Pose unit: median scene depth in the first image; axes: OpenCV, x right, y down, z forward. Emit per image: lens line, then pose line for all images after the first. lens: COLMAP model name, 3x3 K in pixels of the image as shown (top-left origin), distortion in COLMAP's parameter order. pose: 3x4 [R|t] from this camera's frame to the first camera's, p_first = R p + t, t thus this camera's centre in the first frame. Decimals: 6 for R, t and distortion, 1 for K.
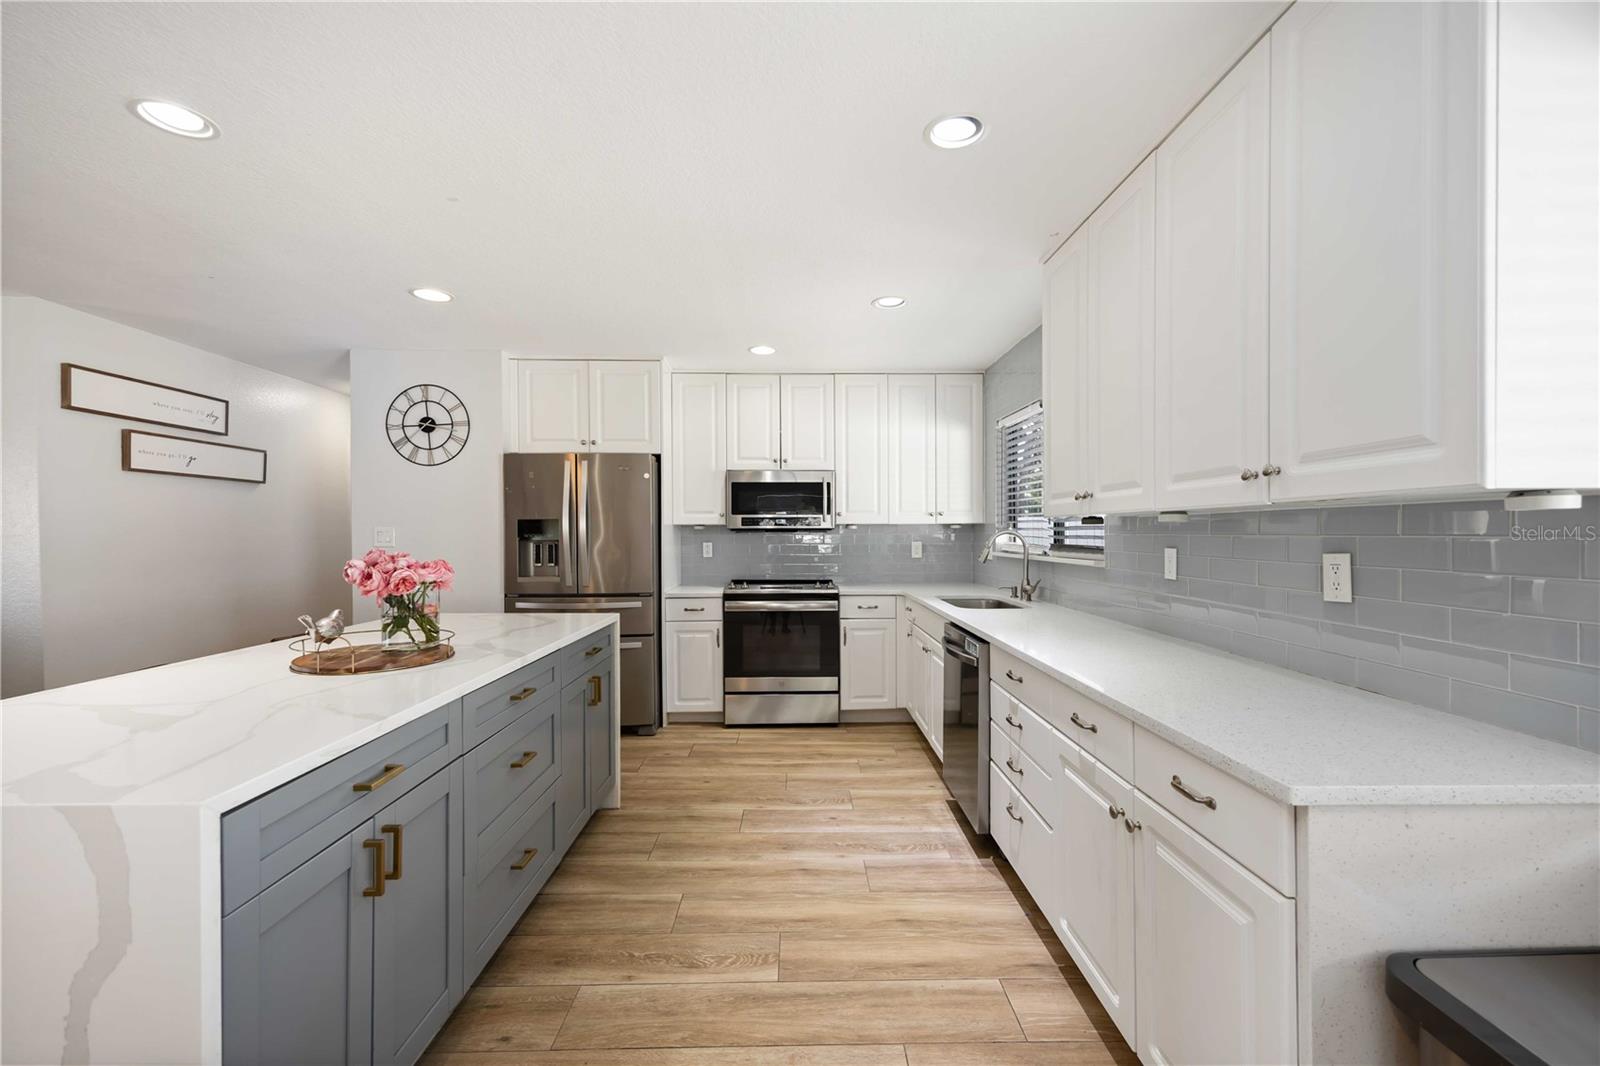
lens RADIAL K [[653.8, 0, 805.2], [0, 653.8, 539.5], [0, 0, 1]] dist [0.010076, -0.000204]
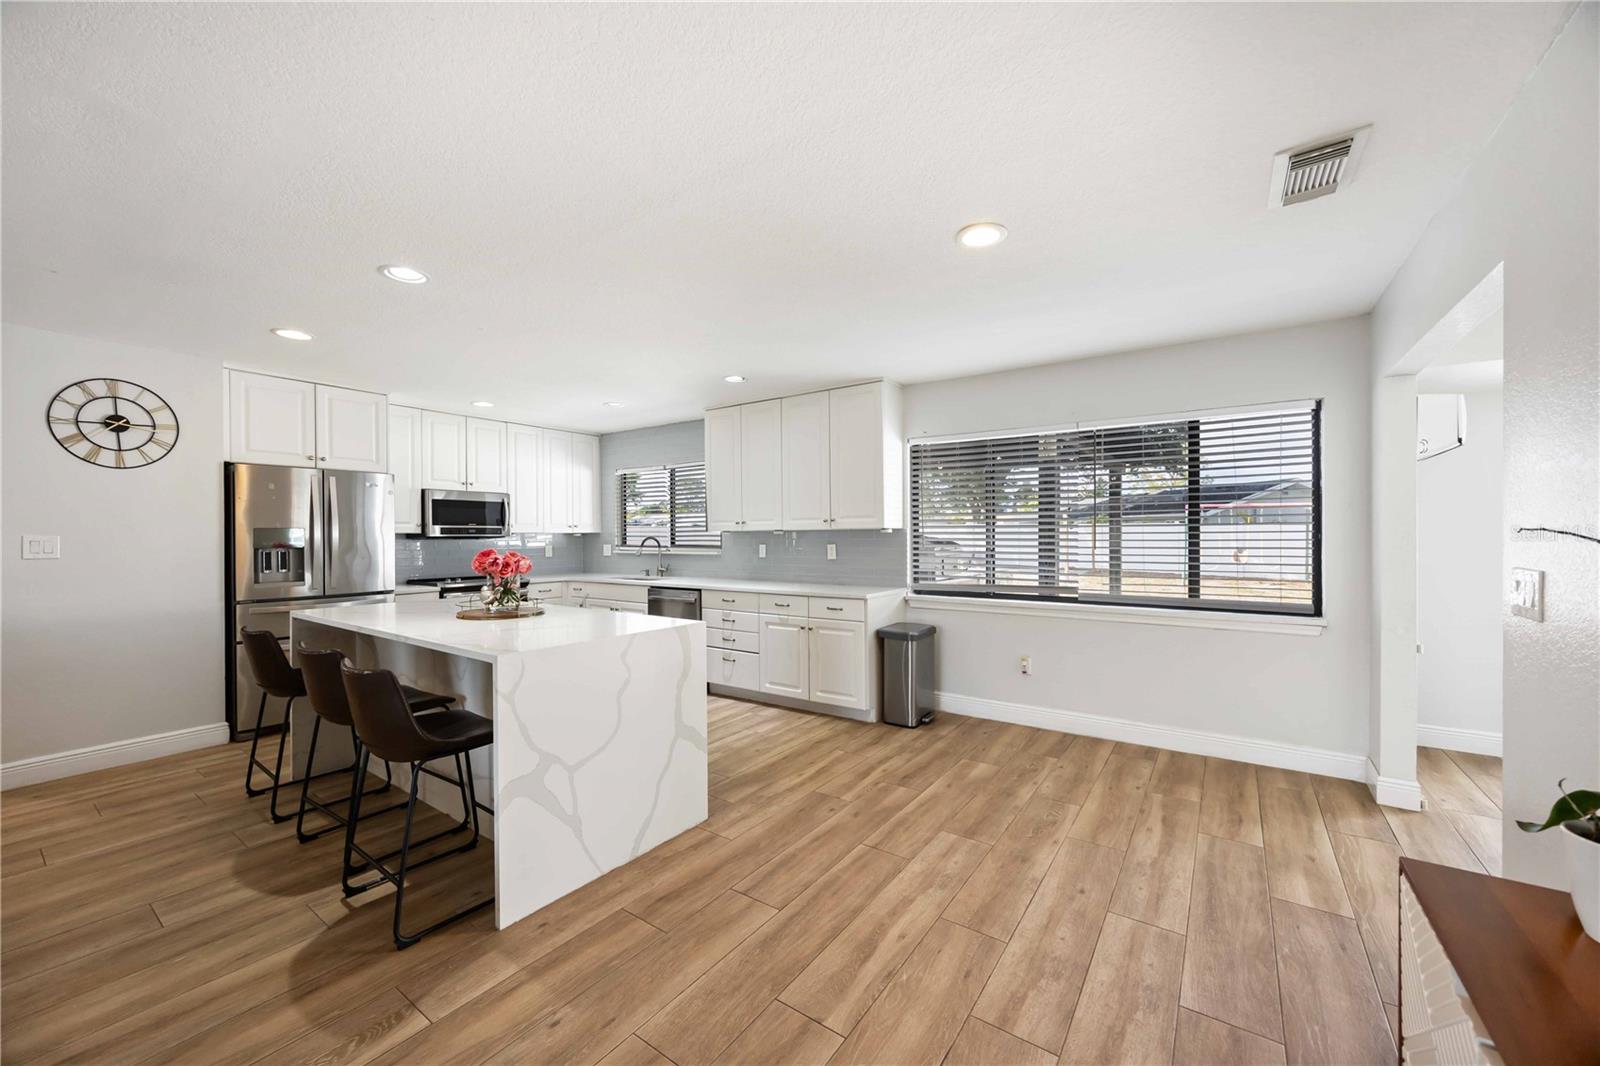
lens RADIAL K [[614.1, 0, 798.3], [0, 614.1, 535.6], [0, 0, 1]] dist [-0.001644, -0.000222]
pose [[0.590799, -0.000233, 0.806819, -0.703286], [0.013401, 0.999865, -0.009524, 0.001845], [-0.806707, 0.016439, 0.590723, -0.266386]]
